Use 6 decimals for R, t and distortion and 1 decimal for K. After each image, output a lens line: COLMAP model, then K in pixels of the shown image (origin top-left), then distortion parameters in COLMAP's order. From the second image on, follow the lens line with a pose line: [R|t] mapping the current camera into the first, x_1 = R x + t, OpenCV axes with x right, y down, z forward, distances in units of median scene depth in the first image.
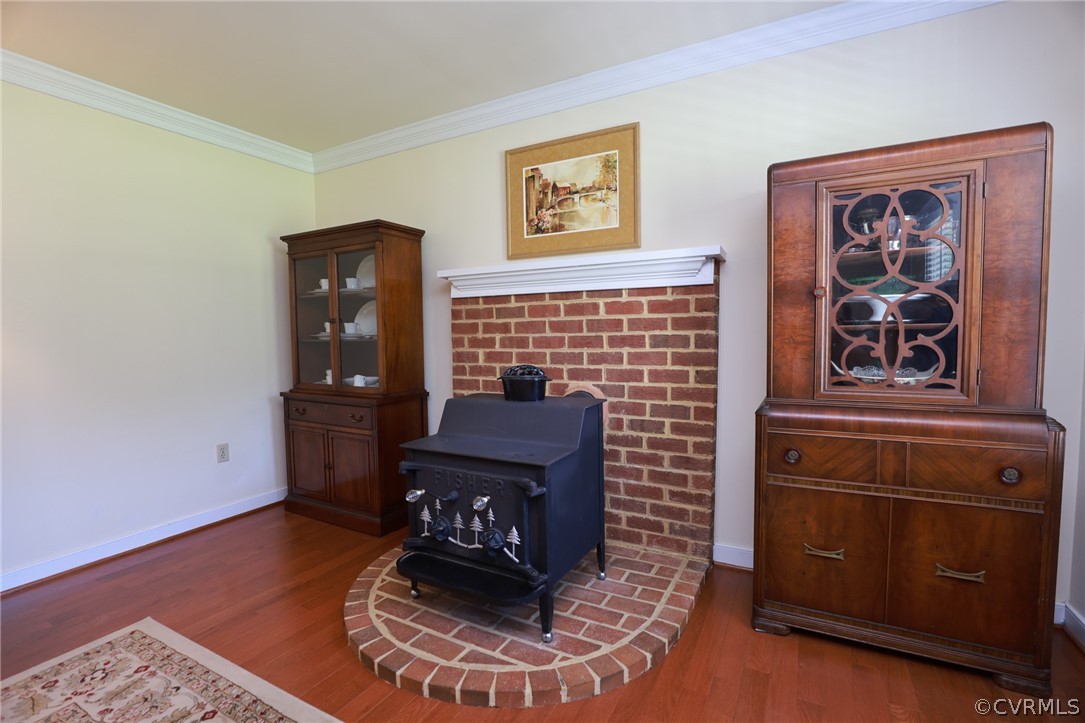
lens RADIAL K [[496.6, 0, 547.4], [0, 496.6, 365.5], [0, 0, 1]] dist [-0.023283, 0.000463]
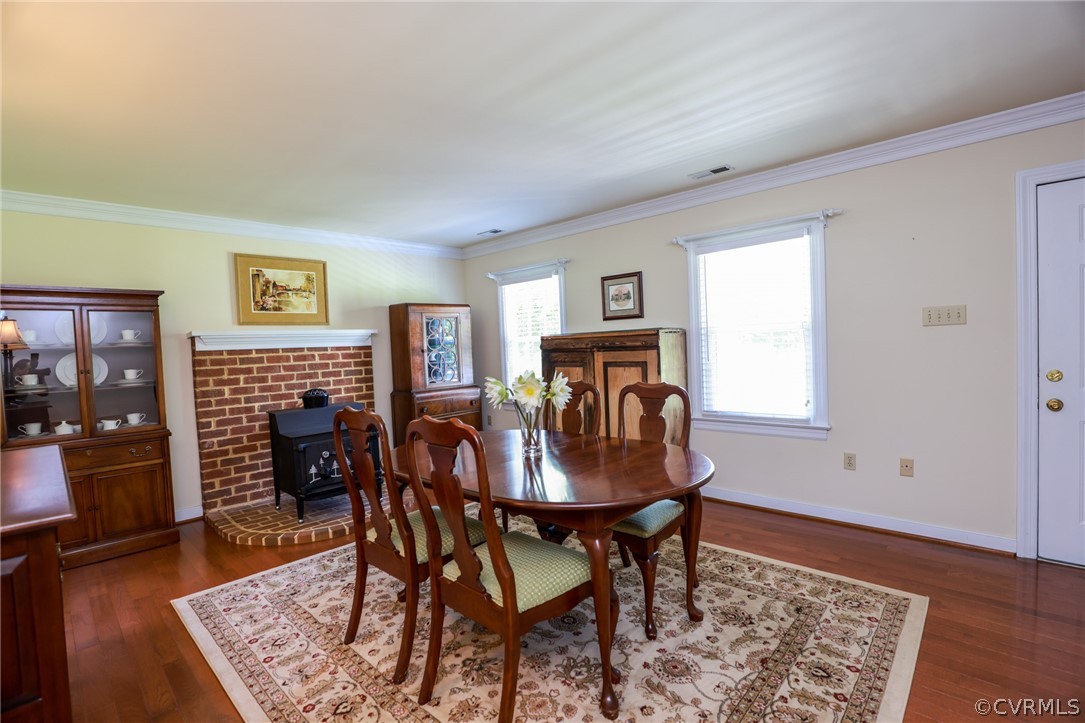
lens RADIAL K [[496.6, 0, 542.2], [0, 496.6, 361.9], [0, 0, 1]] dist [-0.023283, 0.000463]
pose [[0.274275, -0.030202, 0.961177, -1.361616], [0.099708, 0.995013, 0.002813, -0.018669], [-0.956468, 0.095065, 0.275919, -0.290904]]
